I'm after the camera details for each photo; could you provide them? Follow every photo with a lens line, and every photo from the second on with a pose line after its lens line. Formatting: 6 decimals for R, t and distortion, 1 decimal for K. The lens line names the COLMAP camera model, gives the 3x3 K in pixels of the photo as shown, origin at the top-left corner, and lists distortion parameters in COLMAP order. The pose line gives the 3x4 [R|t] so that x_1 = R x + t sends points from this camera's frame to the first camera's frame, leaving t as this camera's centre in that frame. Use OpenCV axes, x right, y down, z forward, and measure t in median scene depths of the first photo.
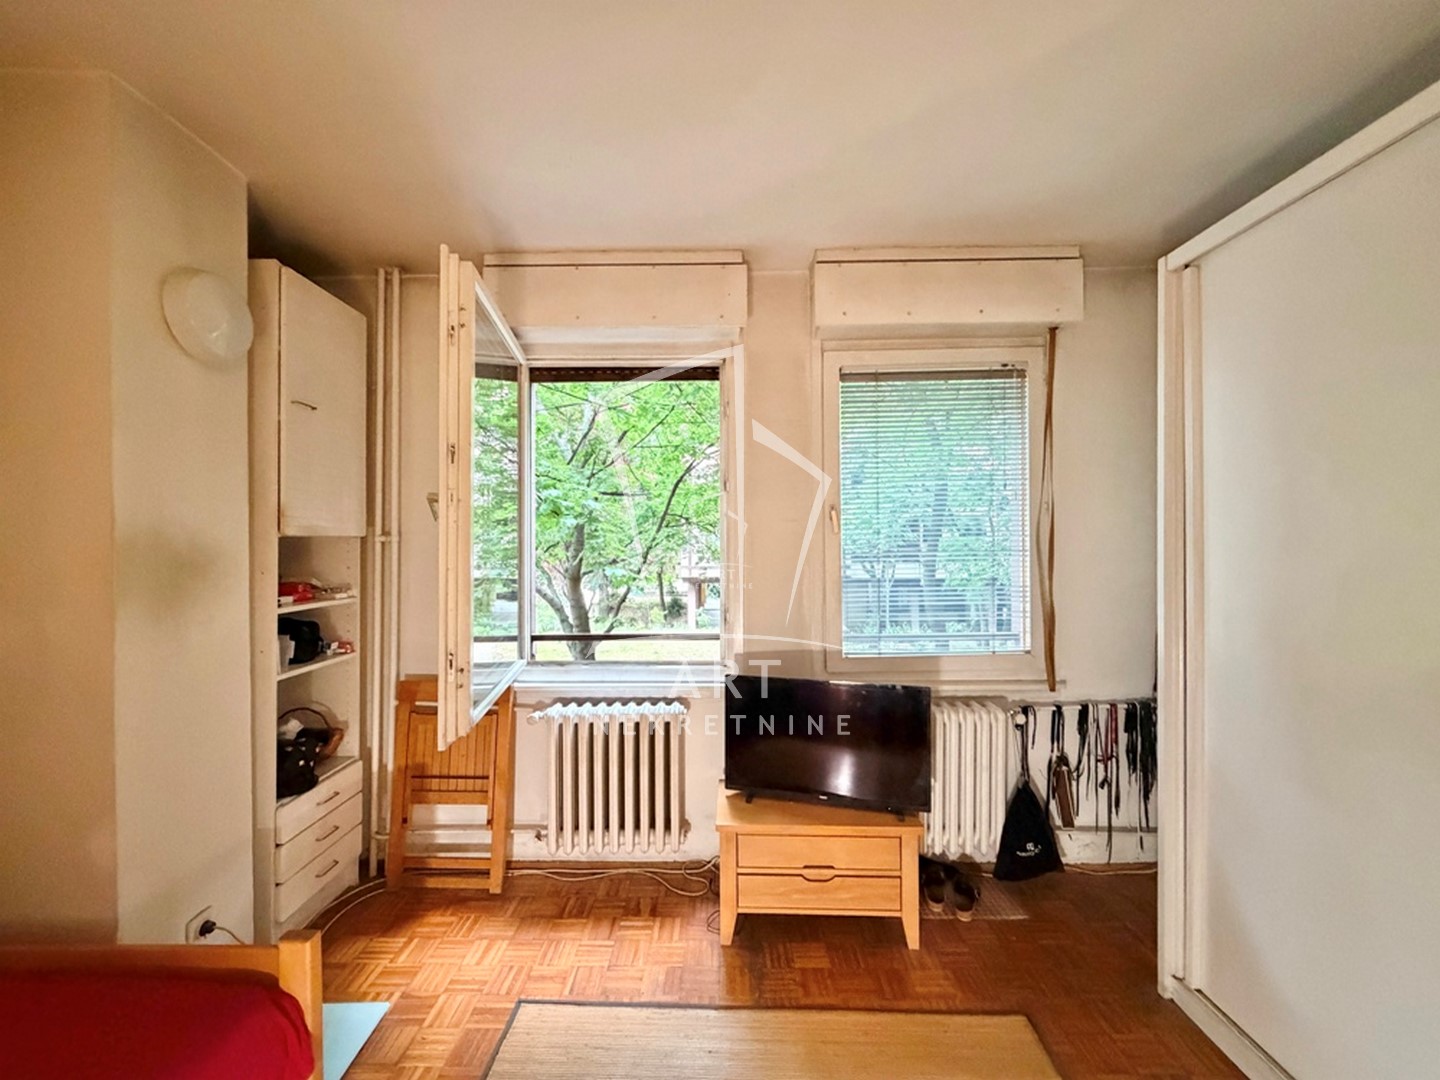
lens RADIAL K [[572.9, 0, 712.3], [0, 572.9, 541.9], [0, 0, 1]] dist [-0.000821, 0.000301]
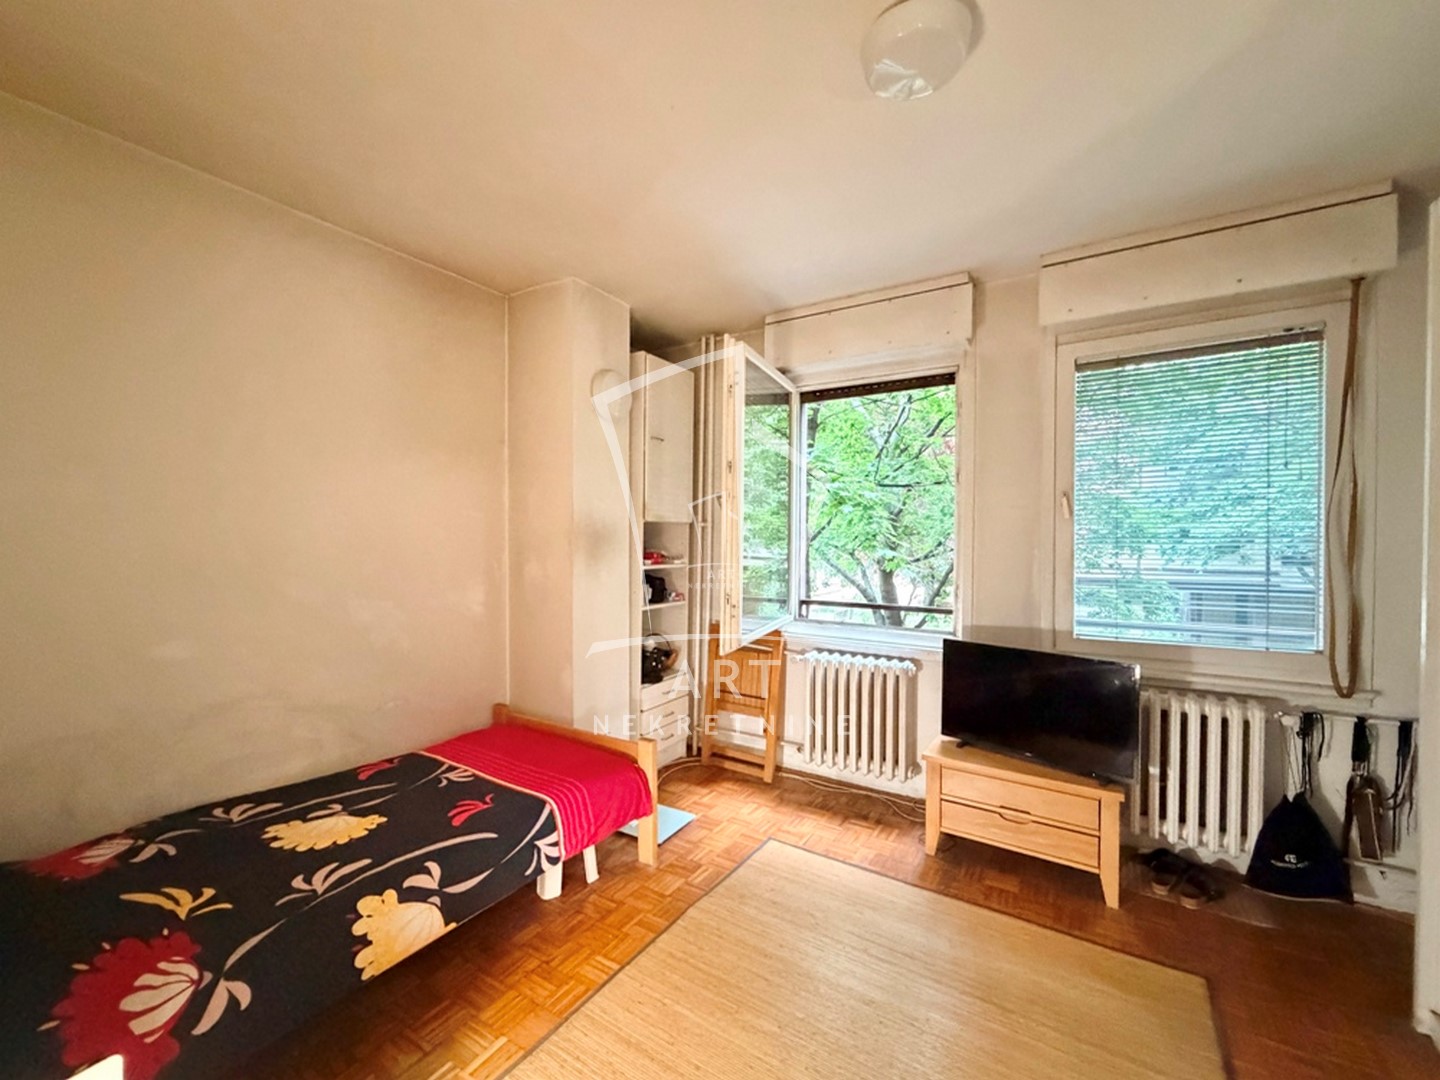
lens RADIAL K [[596.0, 0, 706.6], [0, 596.0, 542.0], [0, 0, 1]] dist [-0.002303, -0.000307]
pose [[0.846818, 0.014774, -0.531677, 0.247569], [-0.009772, 0.999878, 0.012220, 0.021836], [0.531793, -0.005152, 0.846859, -0.283362]]
